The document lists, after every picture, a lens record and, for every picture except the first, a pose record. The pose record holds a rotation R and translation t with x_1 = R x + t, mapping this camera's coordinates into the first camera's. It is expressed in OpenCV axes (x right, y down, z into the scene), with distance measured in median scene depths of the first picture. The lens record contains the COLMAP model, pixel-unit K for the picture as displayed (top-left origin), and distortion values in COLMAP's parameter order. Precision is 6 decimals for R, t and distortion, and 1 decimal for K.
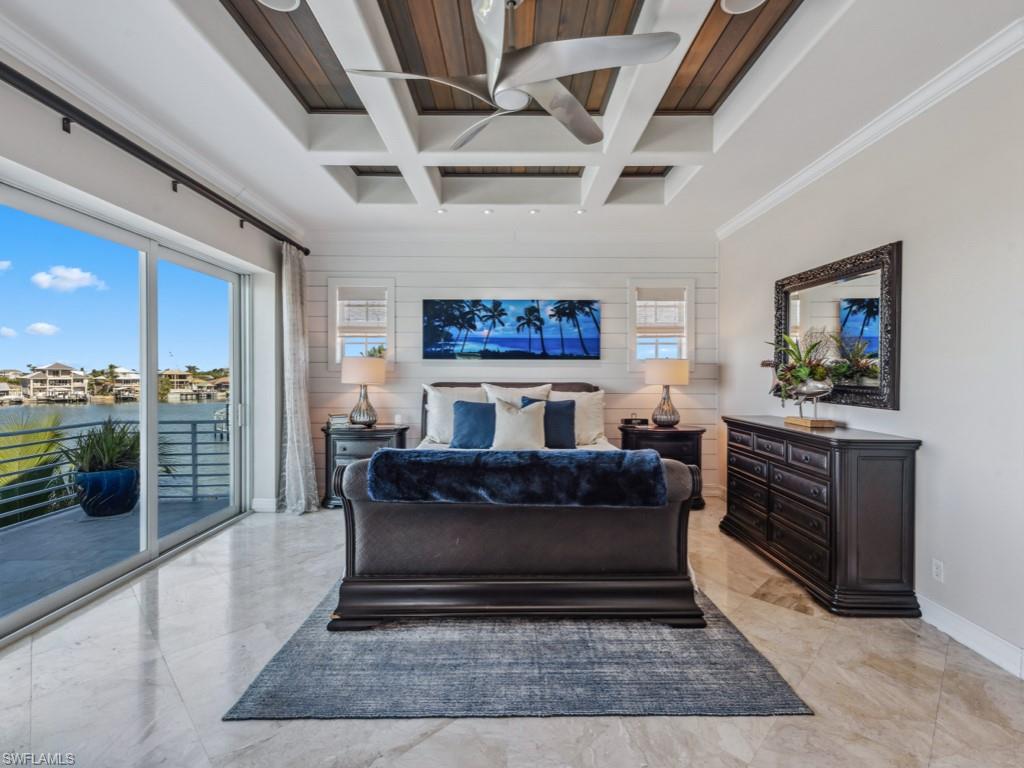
lens RADIAL K [[481.8, 0, 520.7], [0, 481.8, 366.9], [0, 0, 1]] dist [0.012451, -0.000507]
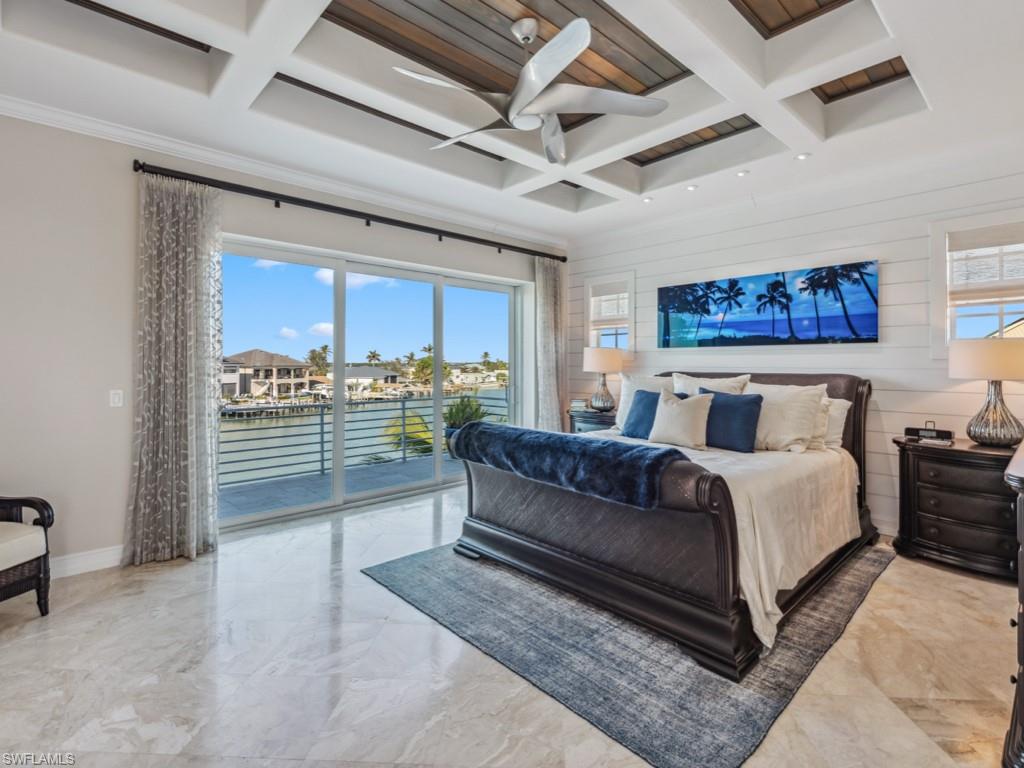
lens RADIAL K [[509.8, 0, 508.7], [0, 509.8, 346.5], [0, 0, 1]] dist [0.007607, -0.000296]
pose [[0.655576, -0.027116, -0.754642, 0.384655], [0.011608, 0.999599, -0.025834, 0.003956], [0.755040, 0.008176, 0.655628, 0.082632]]
